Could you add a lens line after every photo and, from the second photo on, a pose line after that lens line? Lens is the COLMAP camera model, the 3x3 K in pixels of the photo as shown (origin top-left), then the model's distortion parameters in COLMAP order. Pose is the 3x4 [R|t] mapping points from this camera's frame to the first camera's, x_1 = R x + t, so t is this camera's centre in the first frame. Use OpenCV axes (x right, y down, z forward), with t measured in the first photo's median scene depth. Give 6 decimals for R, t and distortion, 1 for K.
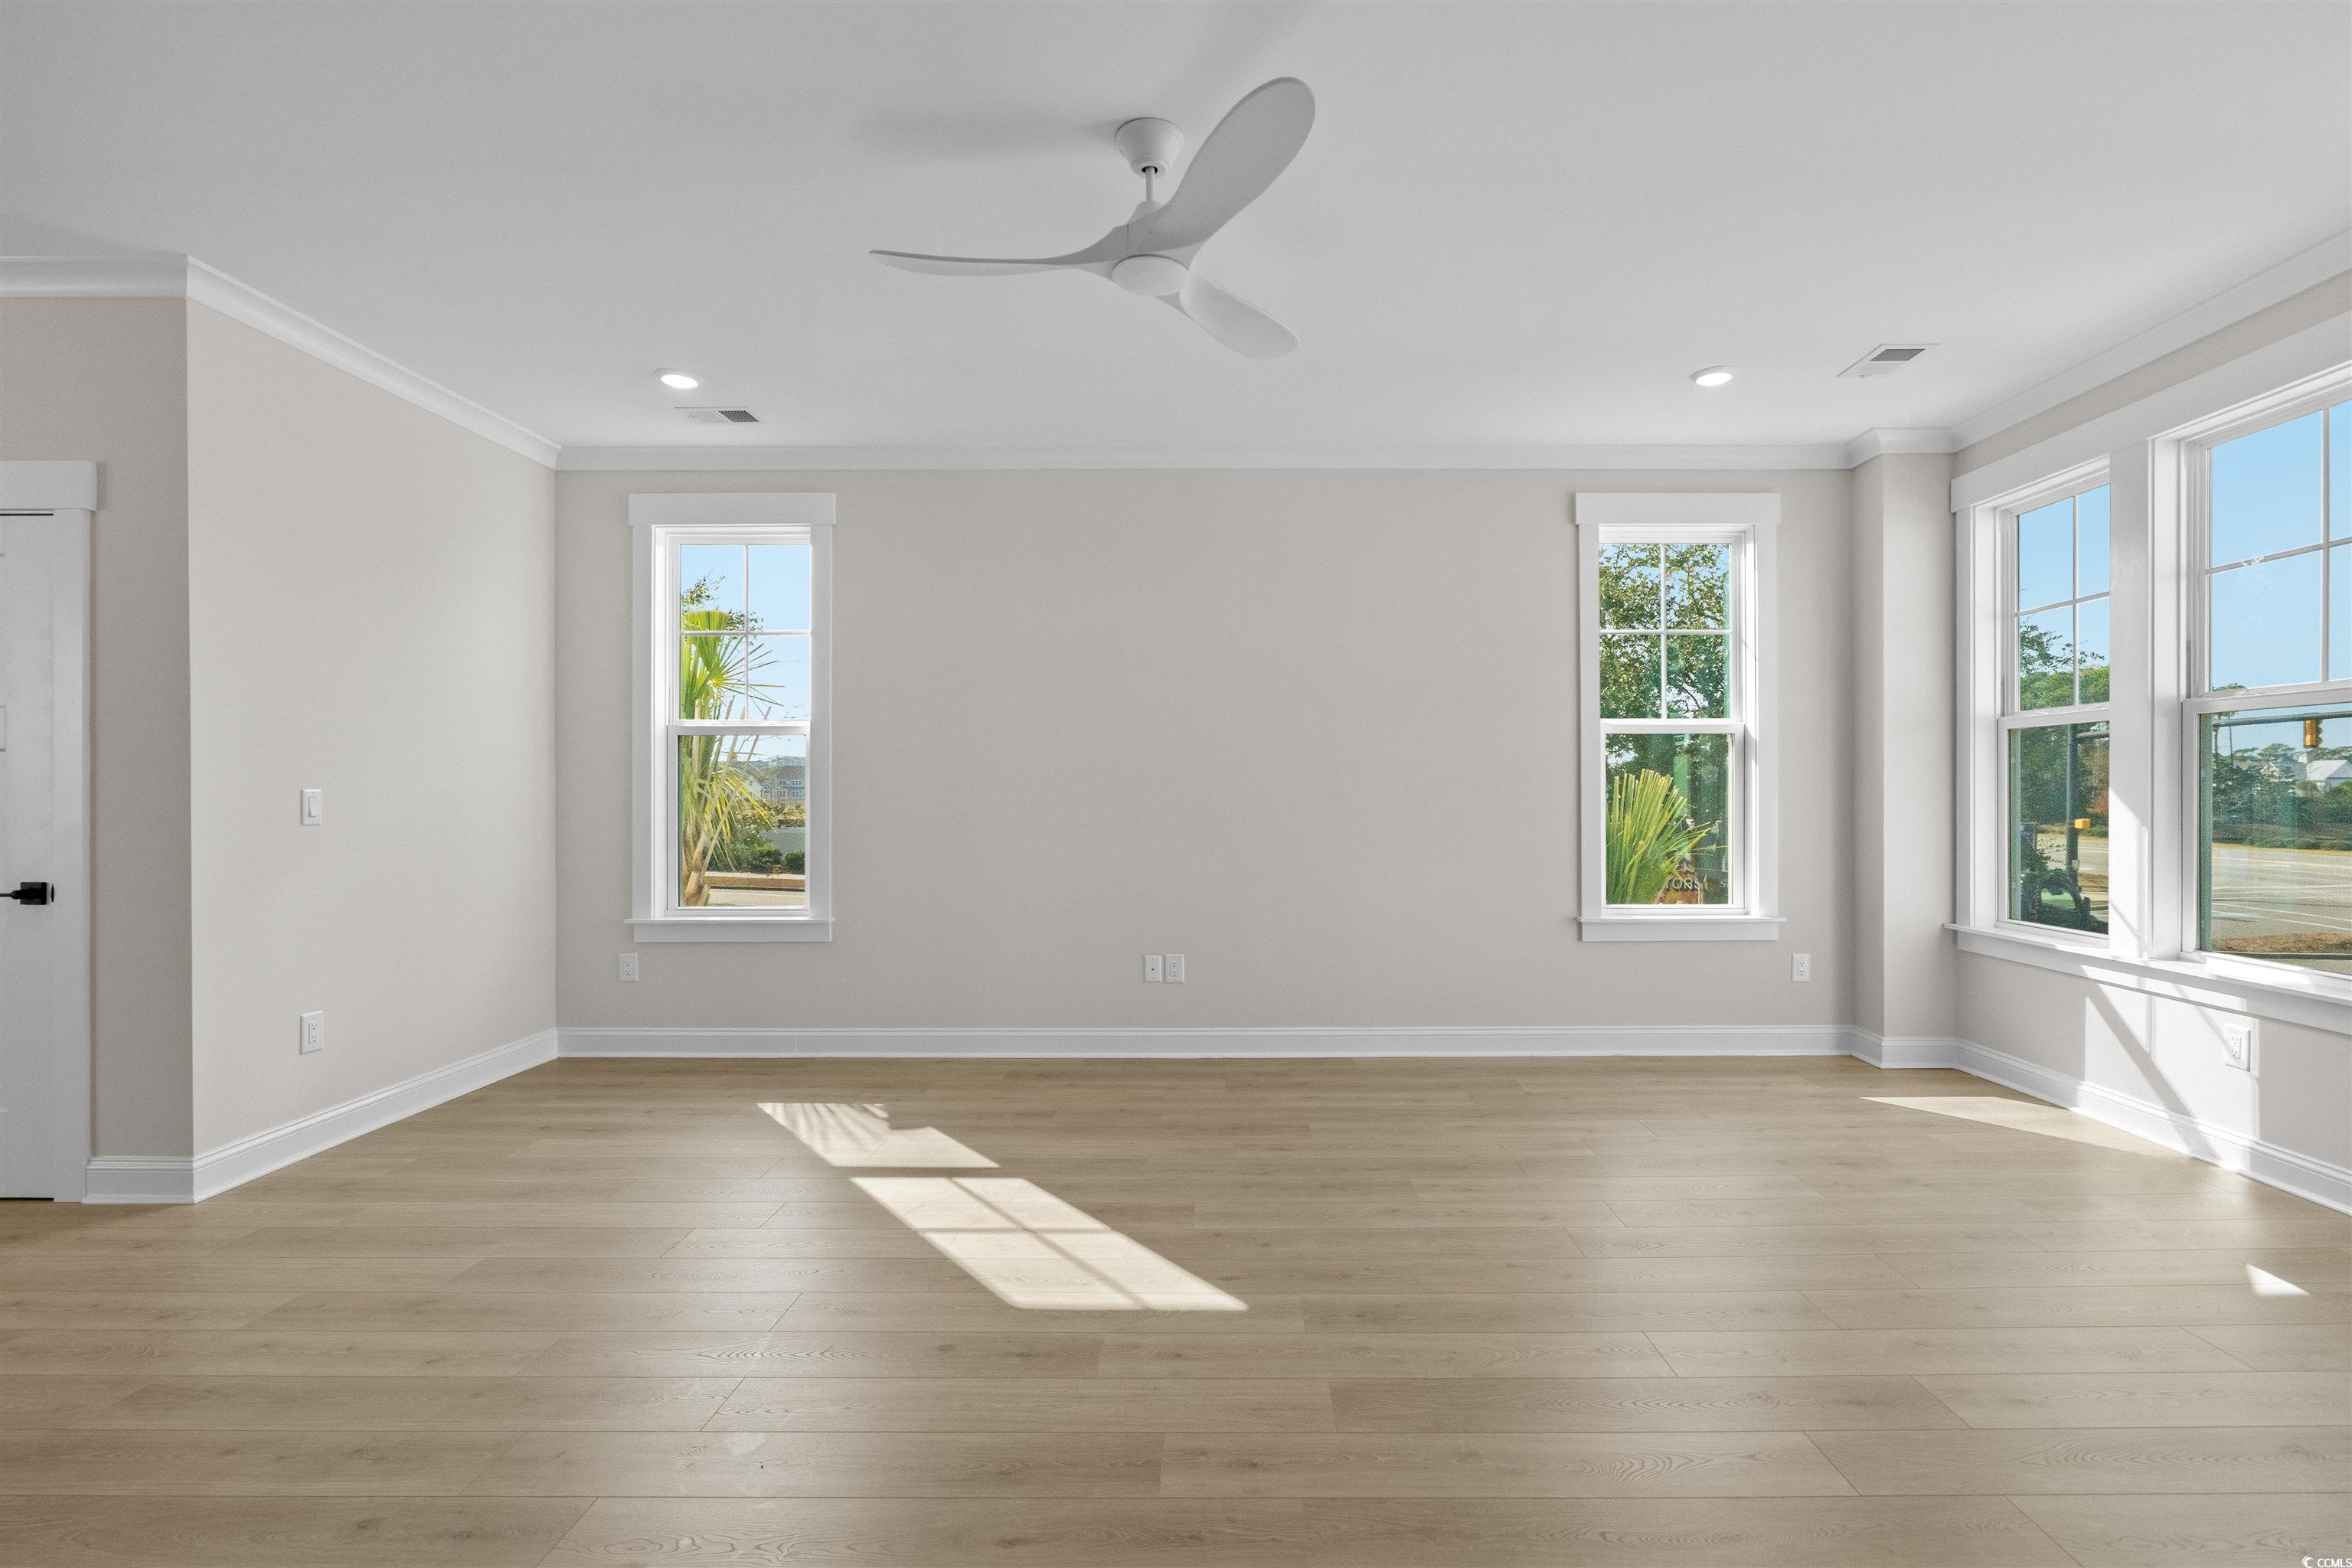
lens RADIAL K [[1073.8, 0, 1227.3], [0, 1073.8, 806.1], [0, 0, 1]] dist [-0.005882, 0.001358]
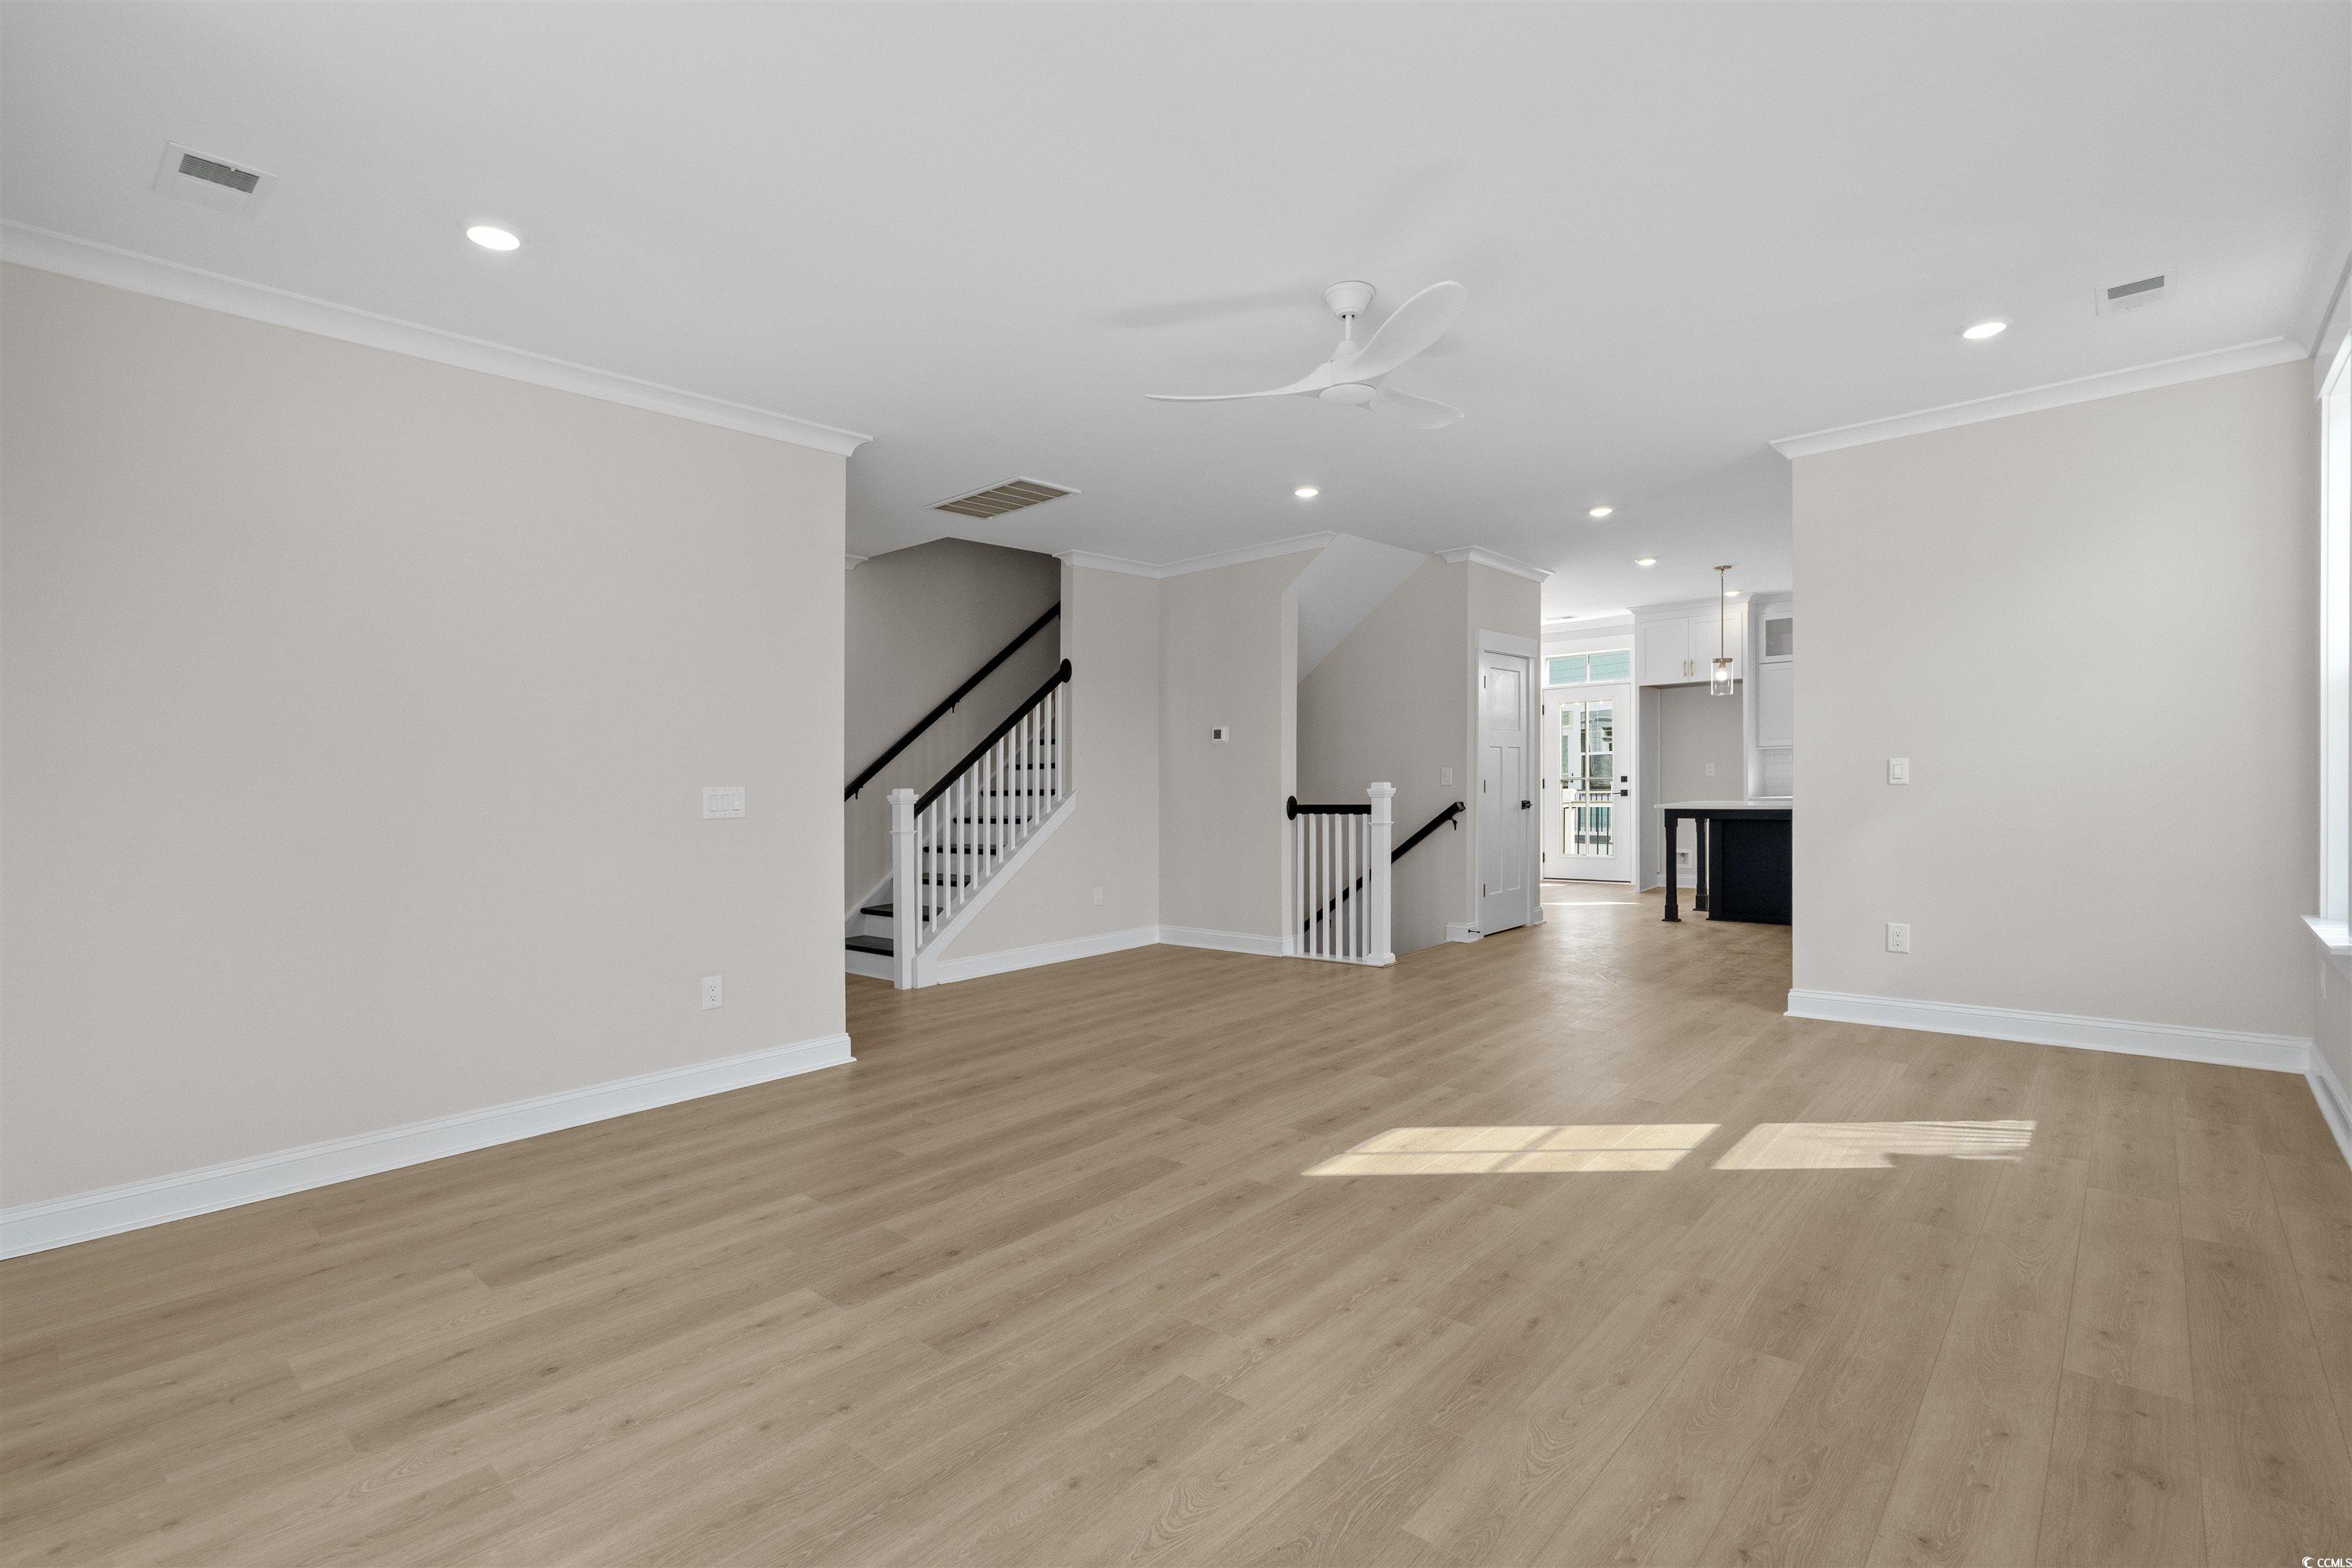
lens RADIAL K [[1073.8, 0, 1168.4], [0, 1073.8, 810.2], [0, 0, 1]] dist [-0.005882, 0.001358]
pose [[-0.671046, 0.039782, -0.740348, 0.685505], [0.015076, 0.999085, 0.040020, -0.016513], [0.741263, 0.015694, -0.671031, 1.116917]]
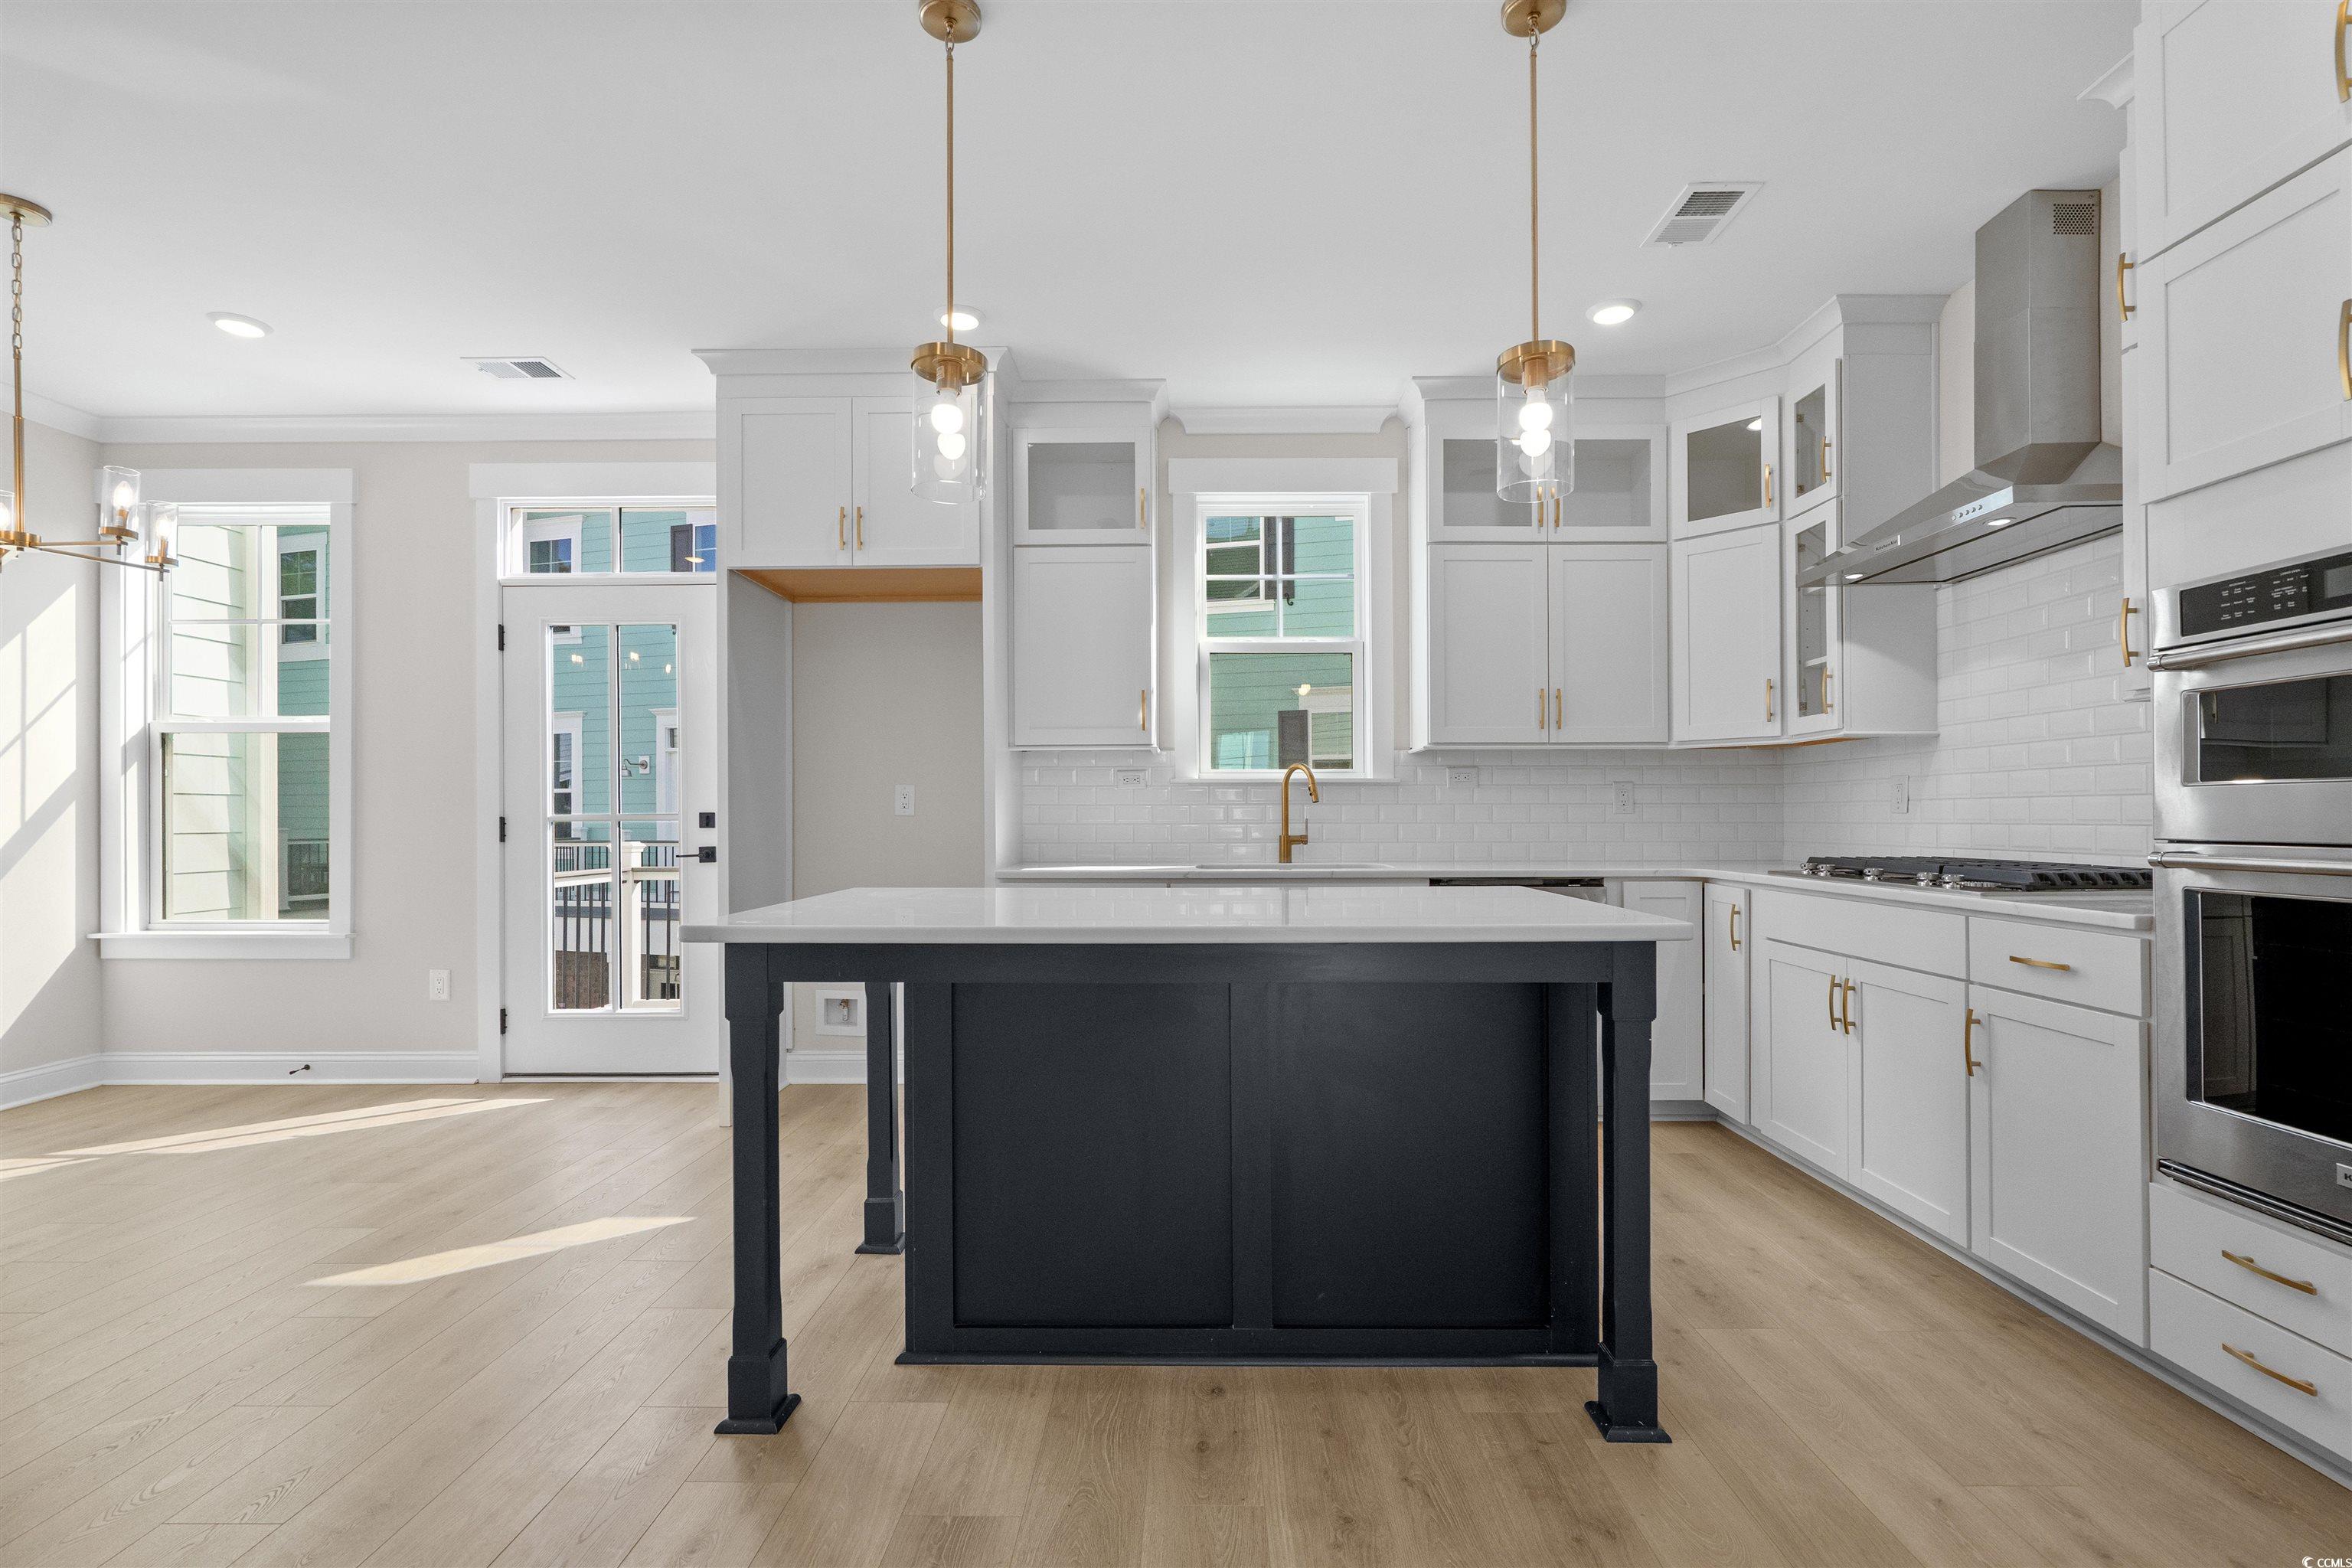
lens RADIAL K [[1073.8, 0, 1186.3], [0, 1073.8, 803.0], [0, 0, 1]] dist [-0.005882, 0.001358]
pose [[-0.006033, -0.004571, -0.999971, -1.067175], [-0.006564, 0.999968, -0.004531, 0.016220], [0.999960, 0.006537, -0.006063, 0.629604]]
